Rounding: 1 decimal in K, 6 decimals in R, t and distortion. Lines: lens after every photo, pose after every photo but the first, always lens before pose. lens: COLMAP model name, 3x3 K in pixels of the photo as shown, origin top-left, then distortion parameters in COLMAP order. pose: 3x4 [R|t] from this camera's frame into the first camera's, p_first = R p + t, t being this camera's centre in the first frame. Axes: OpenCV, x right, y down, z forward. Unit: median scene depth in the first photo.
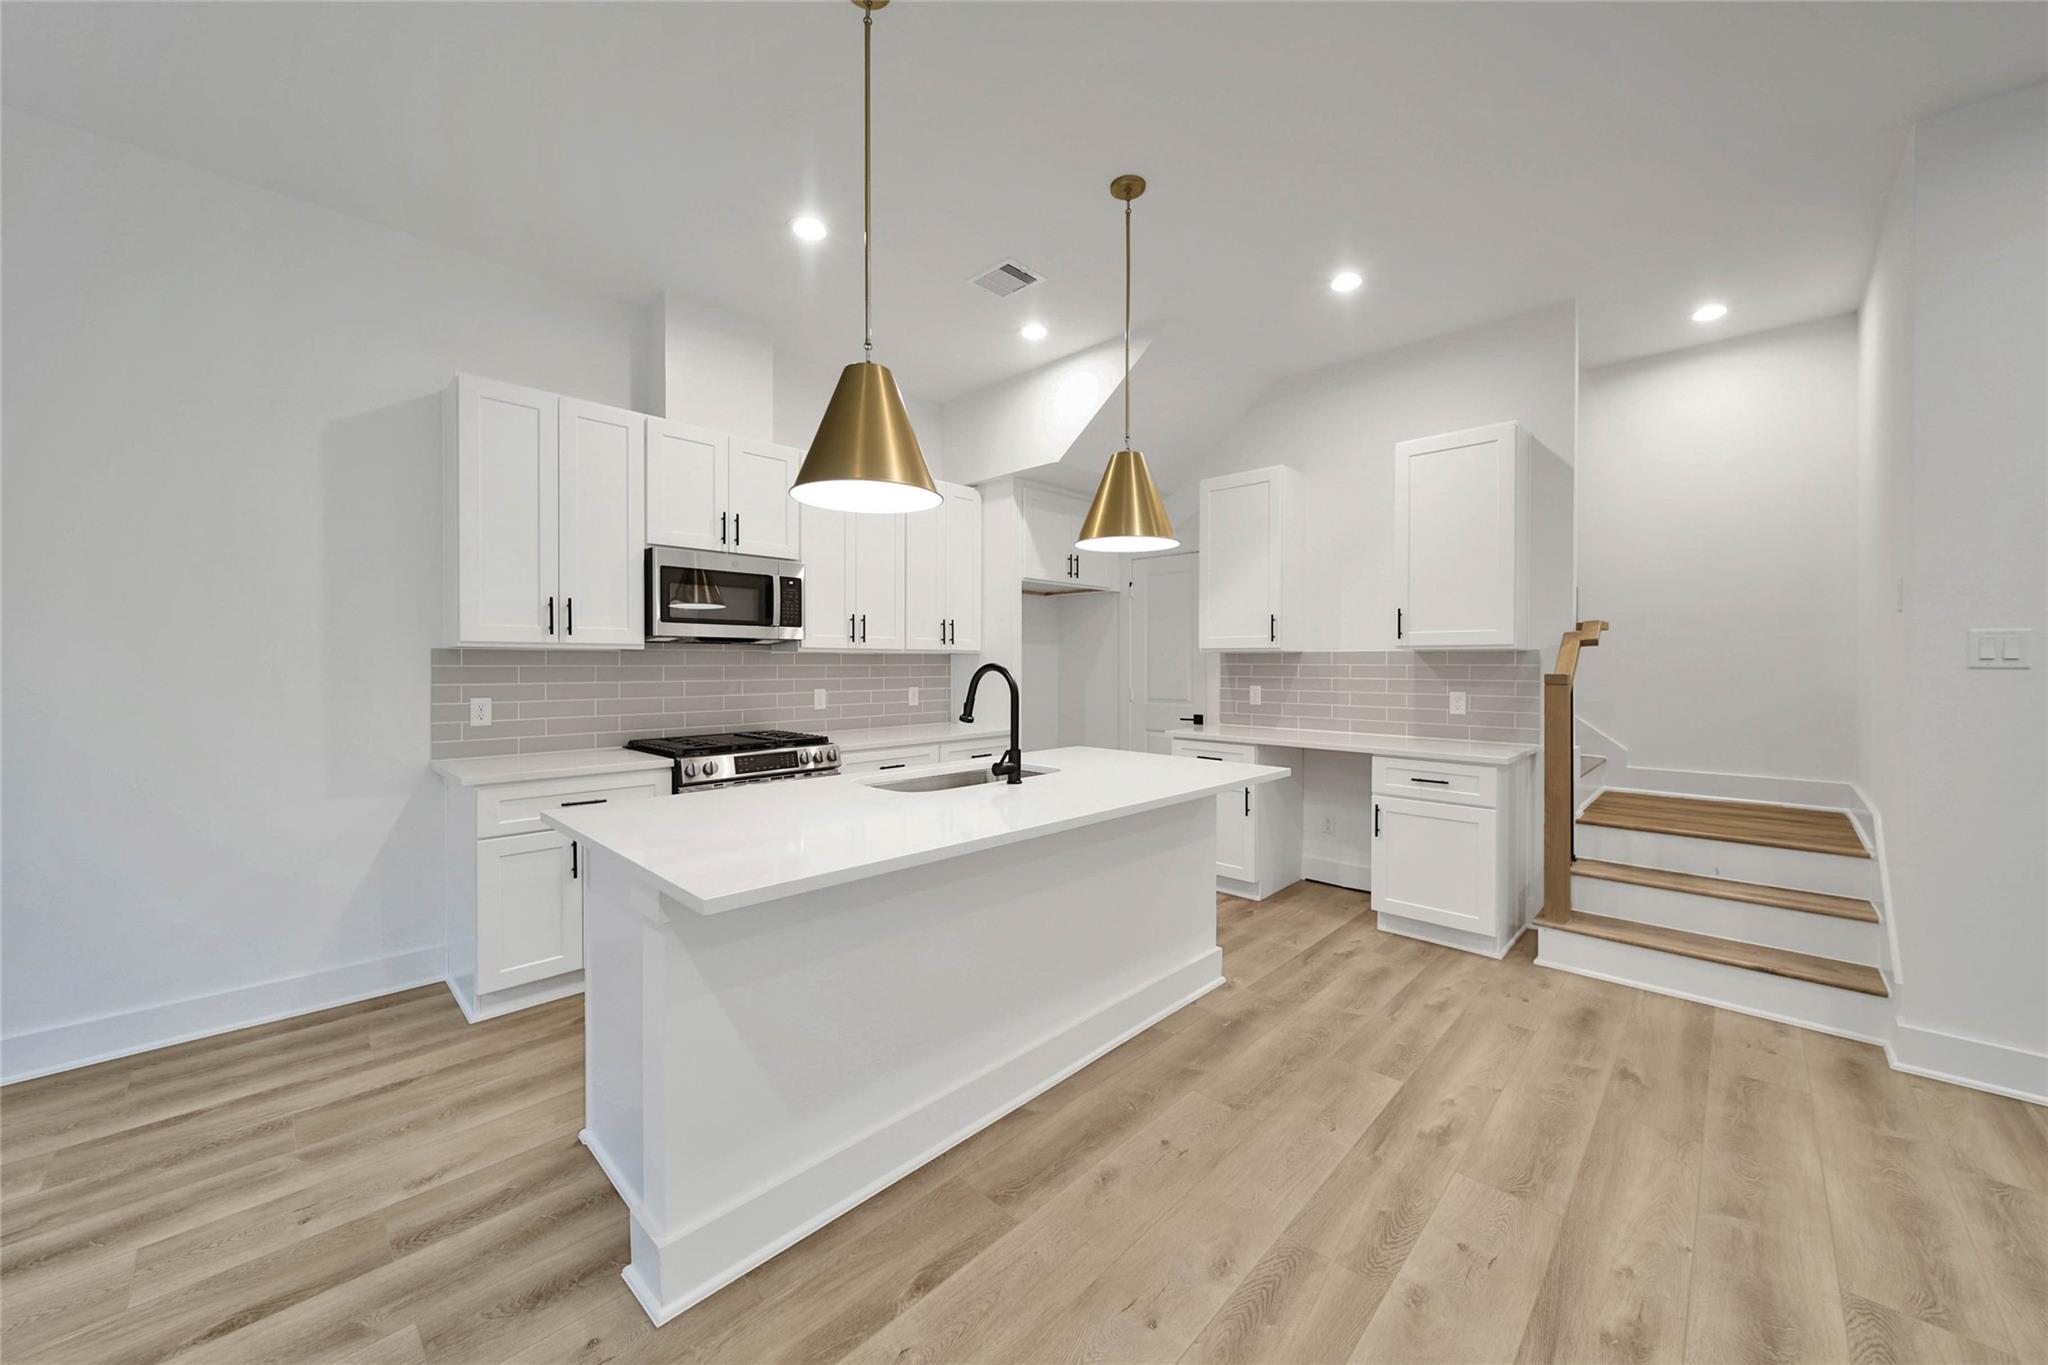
lens RADIAL K [[745.3, 0, 1026.0], [0, 745.3, 663.7], [0, 0, 1]] dist [0.001647, -0.002105]
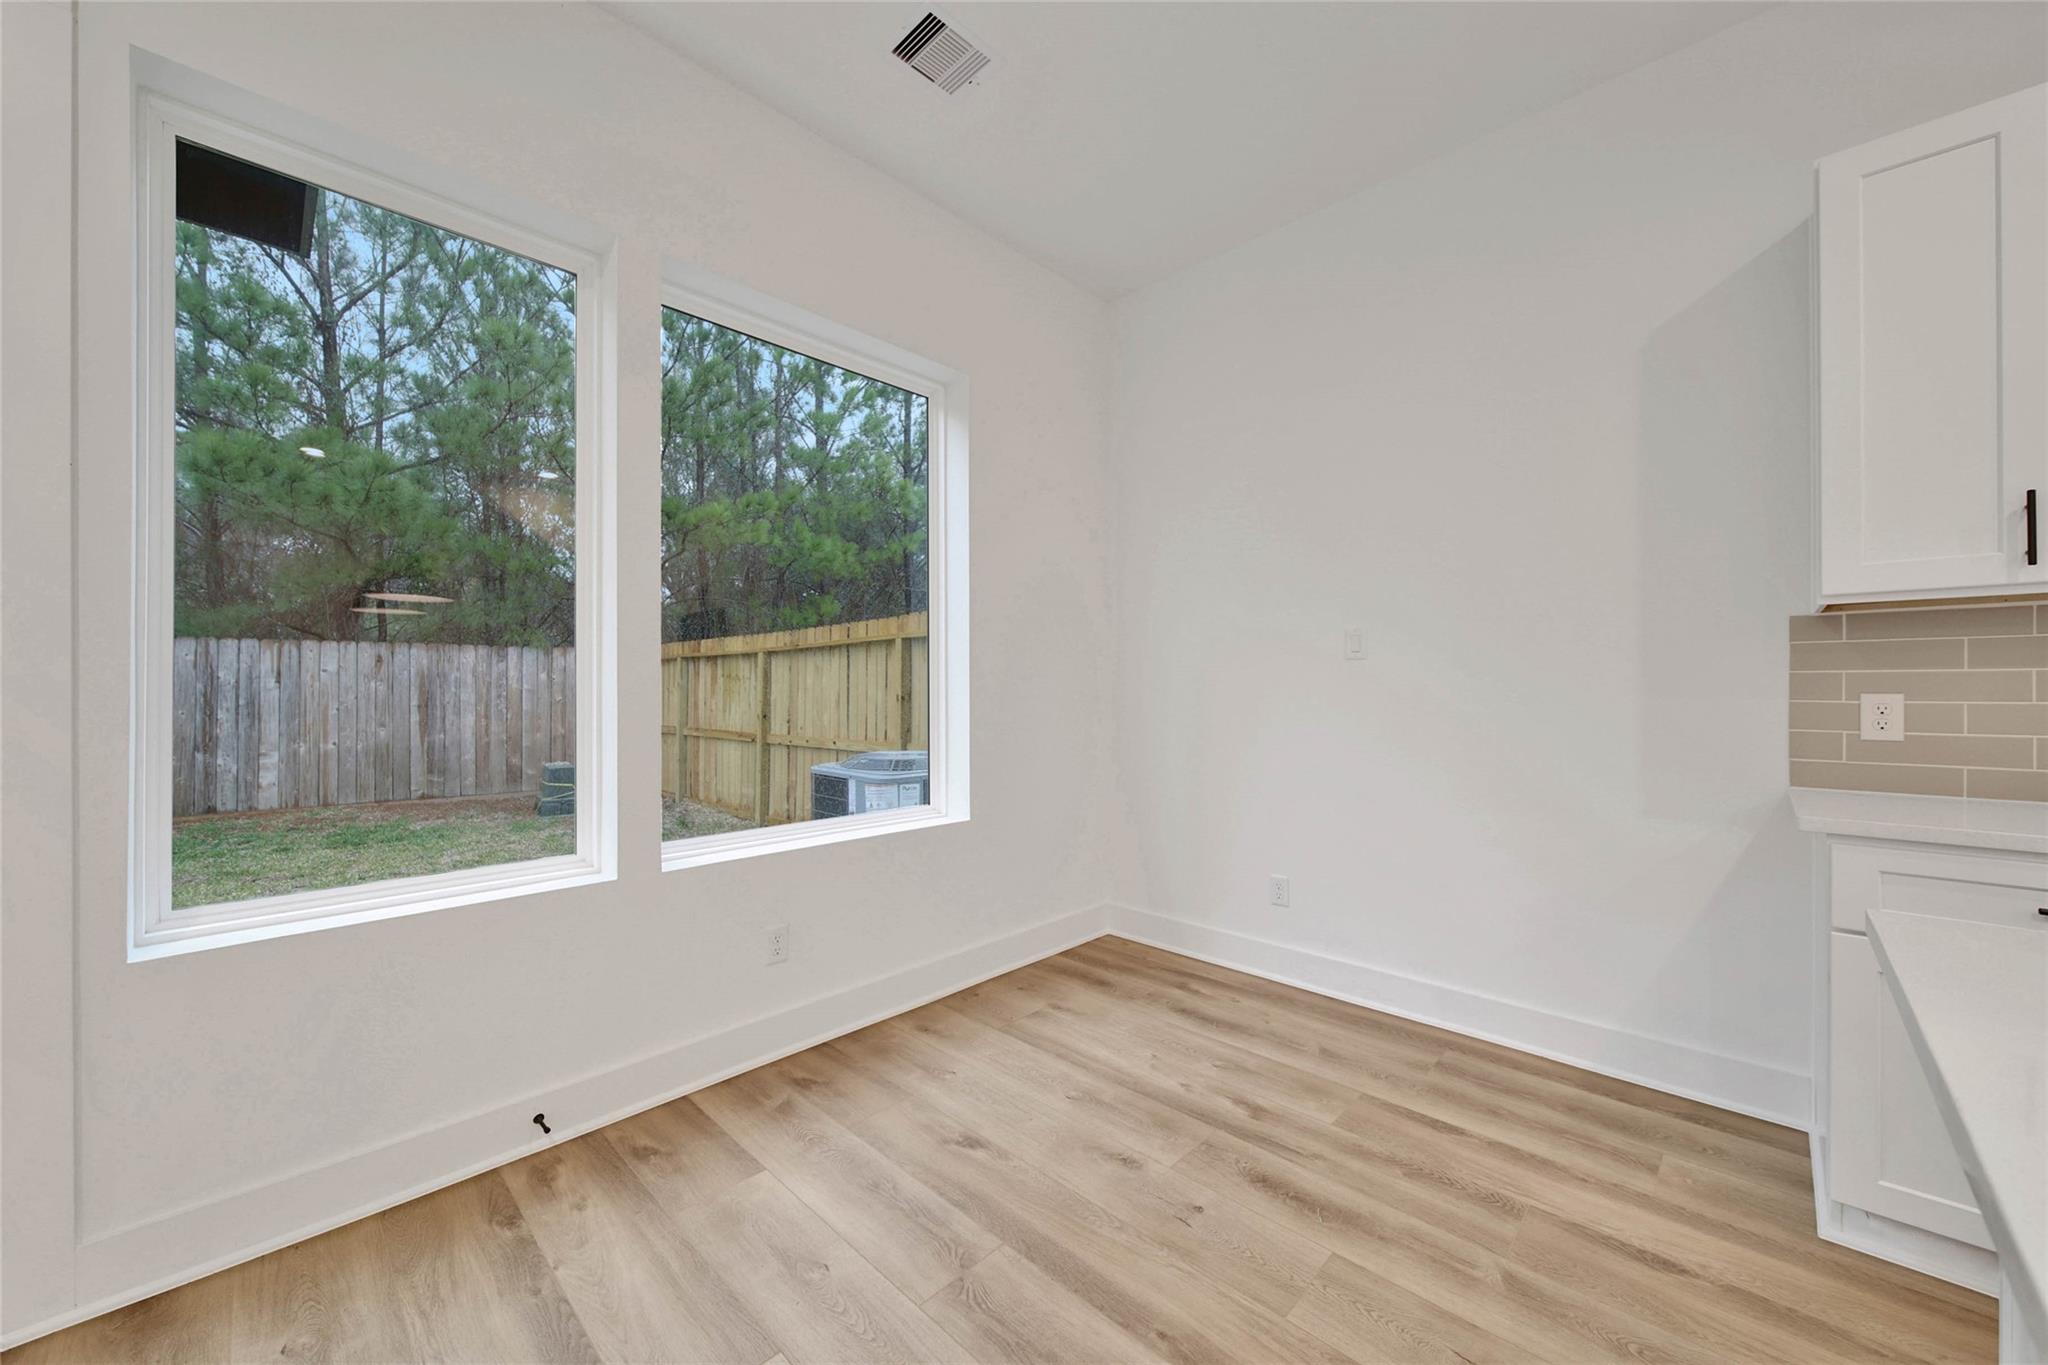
lens RADIAL K [[752.1, 0, 1034.6], [0, 752.1, 697.6], [0, 0, 1]] dist [0.000029, -0.000423]
pose [[0.004545, 0.007285, -0.999963, -0.138967], [0.000650, 0.999973, 0.007288, 0.045824], [0.999989, -0.000683, 0.004540, 0.329839]]
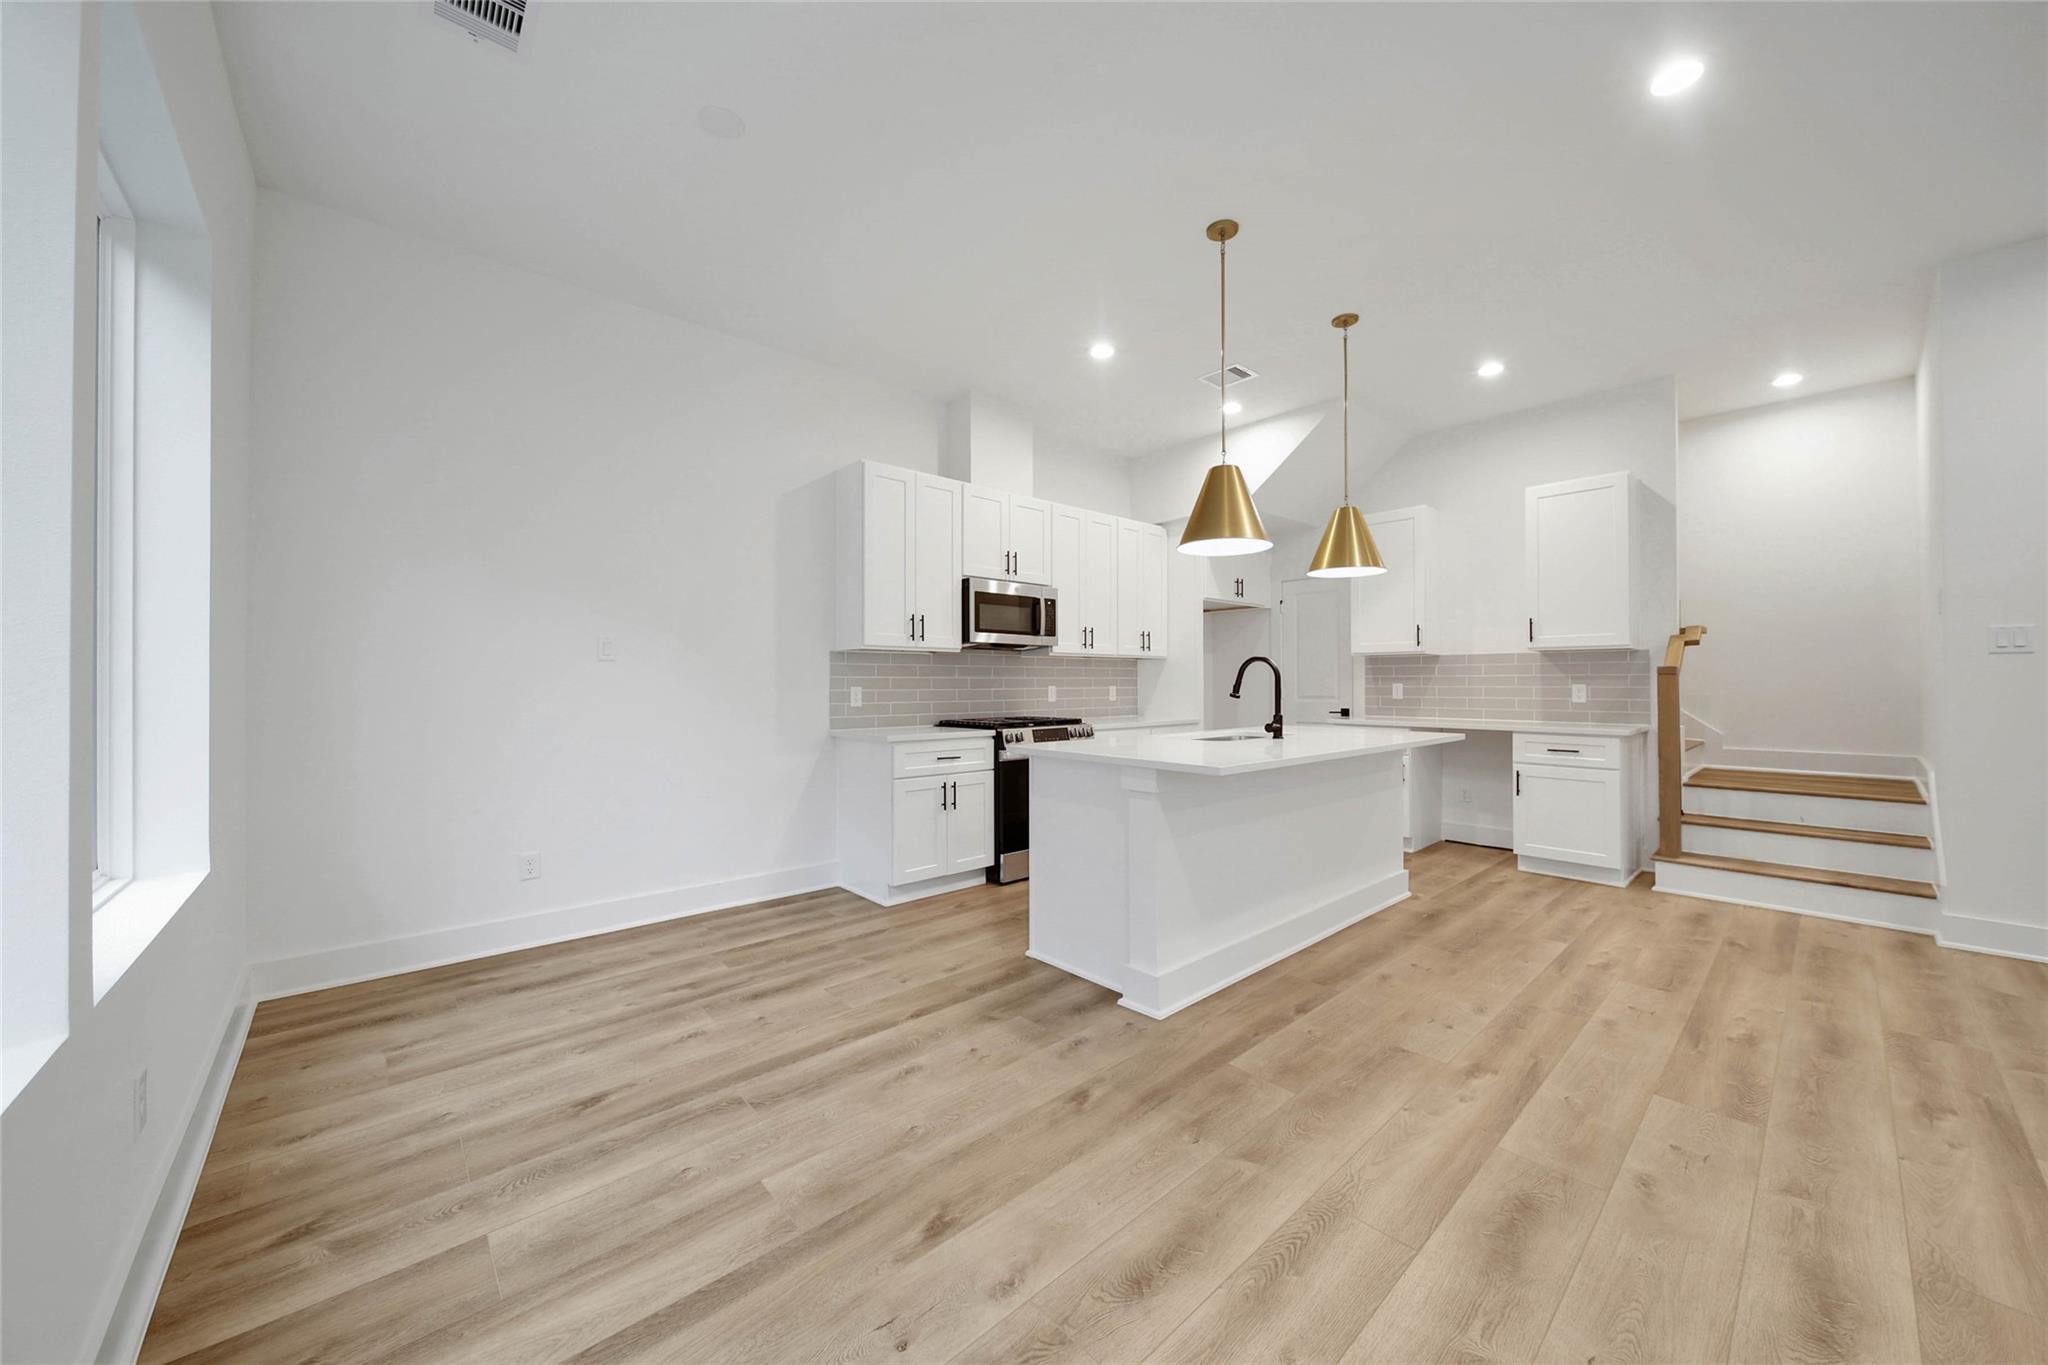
lens RADIAL K [[731.6, 0, 1028.9], [0, 731.6, 671.6], [0, 0, 1]] dist [0.000562, -0.001685]
pose [[0.997562, -0.004022, -0.069663, -0.318610], [0.002869, 0.999857, -0.016650, 0.042751], [0.069720, 0.016410, 0.997432, -0.359305]]
